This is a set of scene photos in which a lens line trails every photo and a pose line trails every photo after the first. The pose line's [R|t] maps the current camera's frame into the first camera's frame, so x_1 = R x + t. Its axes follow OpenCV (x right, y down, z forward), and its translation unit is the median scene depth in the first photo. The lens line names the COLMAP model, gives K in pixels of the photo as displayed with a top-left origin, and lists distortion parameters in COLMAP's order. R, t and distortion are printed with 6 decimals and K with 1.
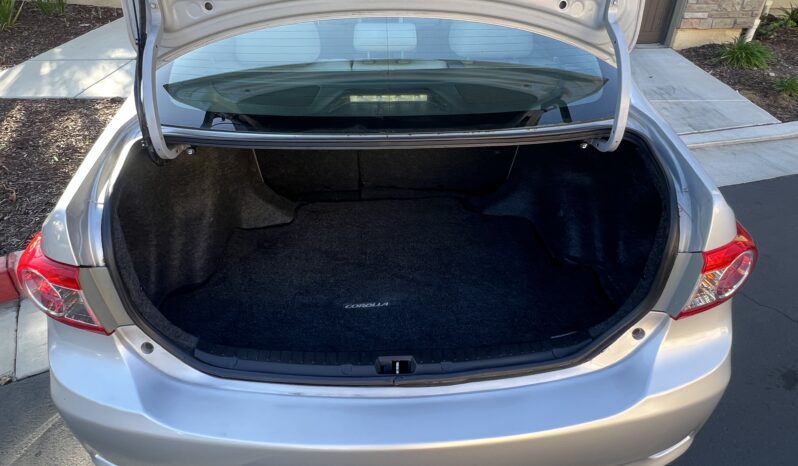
lens RADIAL K [[478.3, 0, 399.0], [0, 478.3, 233.0], [0, 0, 1]] dist [0.002715, 0.000557]
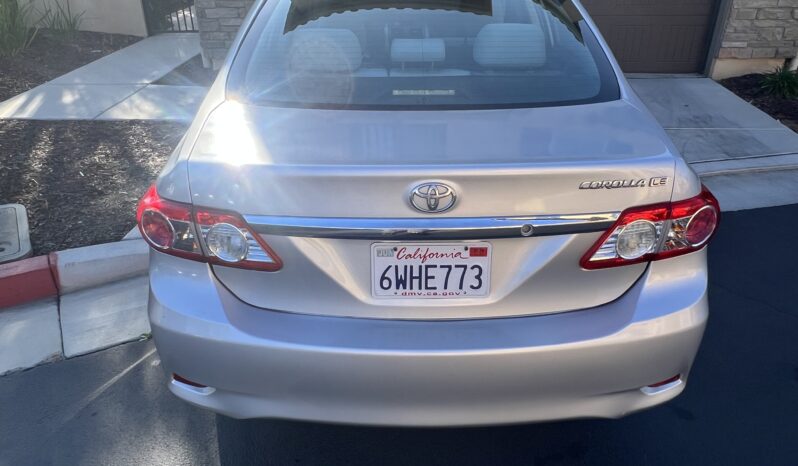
lens RADIAL K [[558.9, 0, 399.0], [0, 558.9, 233.0], [0, 0, 1]] dist [0.003972, 0.000866]
pose [[0.999454, 0.015681, -0.029092, -0.008950], [-0.018707, 0.994102, -0.106828, 0.056708], [0.027246, 0.107314, 0.993852, -0.096433]]
